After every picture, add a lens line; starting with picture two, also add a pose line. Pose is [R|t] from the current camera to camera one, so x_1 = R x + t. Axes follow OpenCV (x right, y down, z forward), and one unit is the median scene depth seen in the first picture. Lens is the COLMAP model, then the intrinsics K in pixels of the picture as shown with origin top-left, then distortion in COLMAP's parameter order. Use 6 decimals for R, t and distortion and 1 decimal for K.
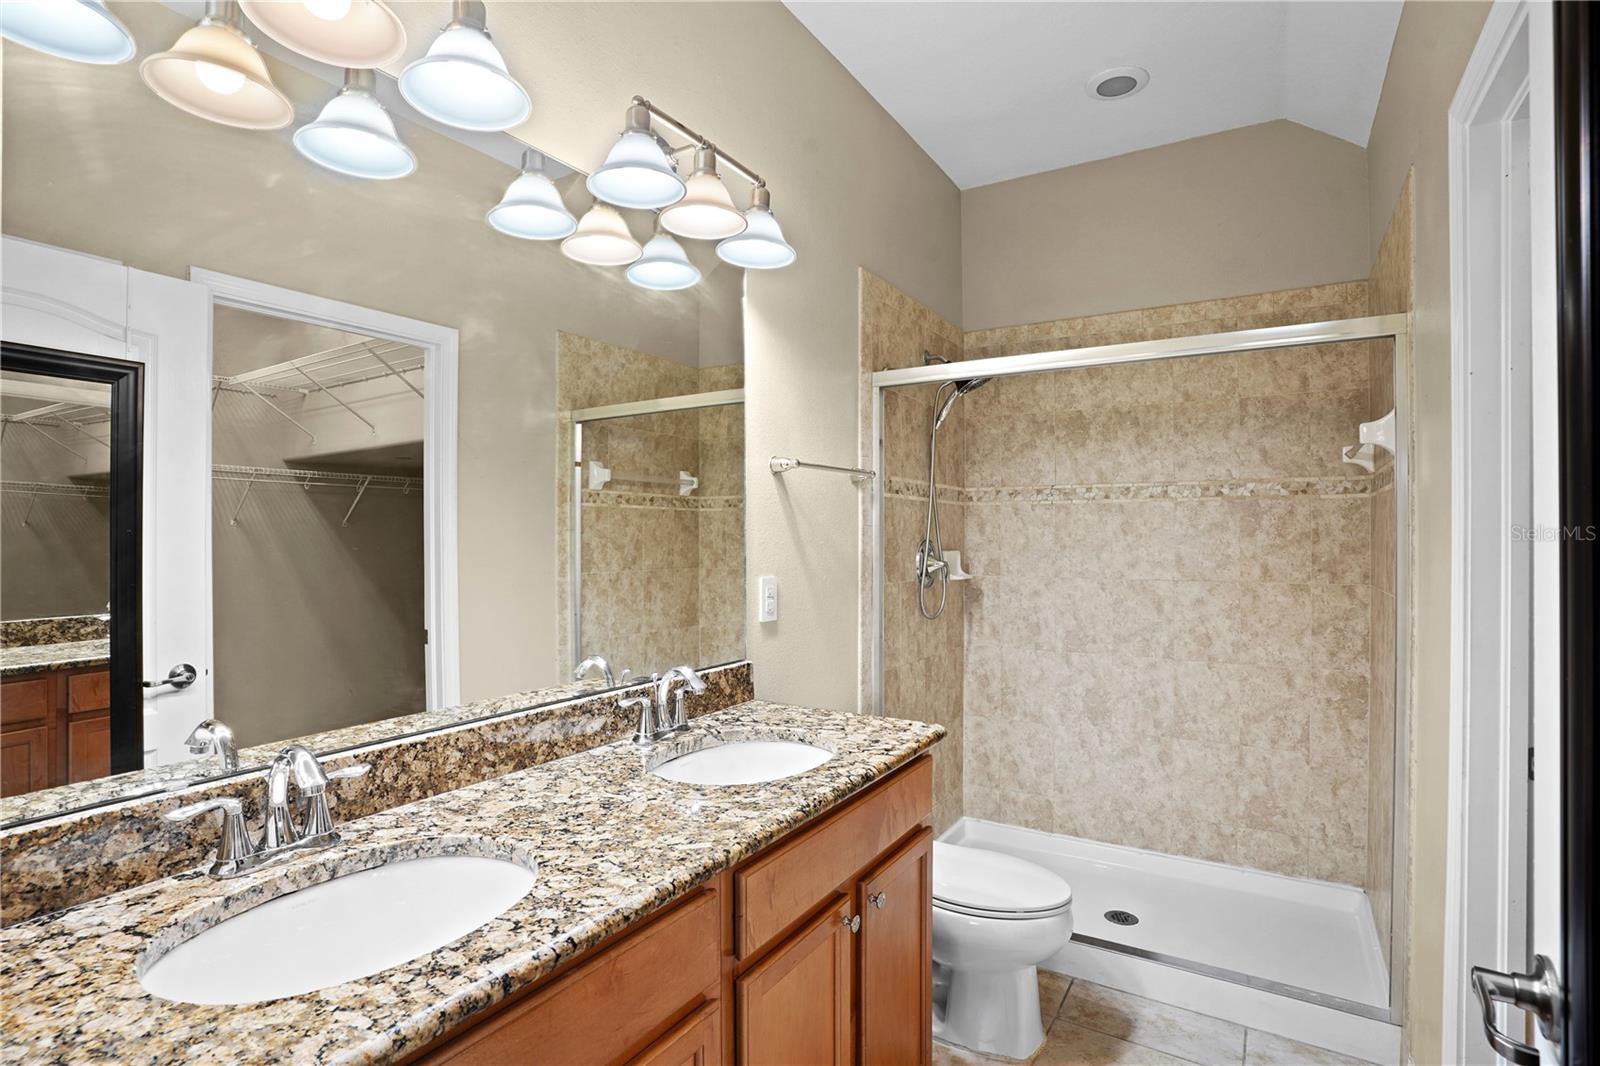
lens RADIAL K [[801.6, 0, 802.5], [0, 801.6, 537.1], [0, 0, 1]] dist [-0.071924, 0.025982]
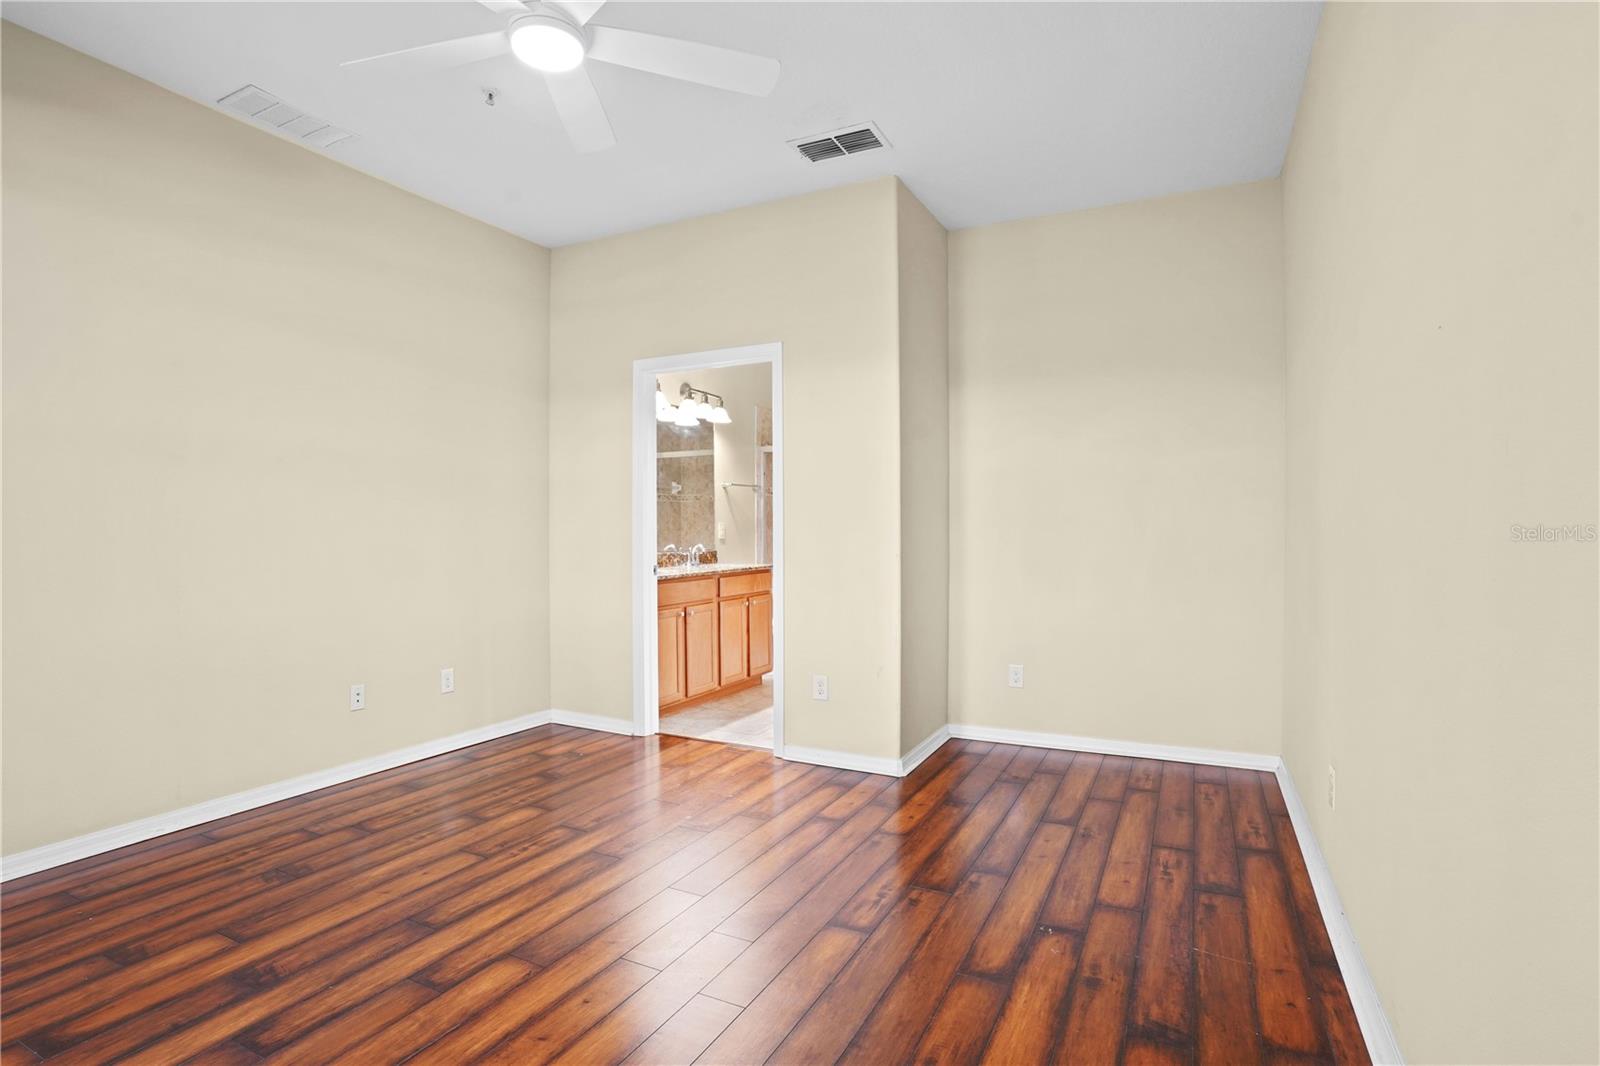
lens RADIAL K [[801.6, 0, 793.2], [0, 801.6, 532.5], [0, 0, 1]] dist [-0.071924, 0.025982]
pose [[0.997382, -0.004576, 0.072167, 0.005868], [0.004447, 0.999988, 0.001957, 0.080124], [-0.072176, -0.001631, 0.997391, -1.964090]]
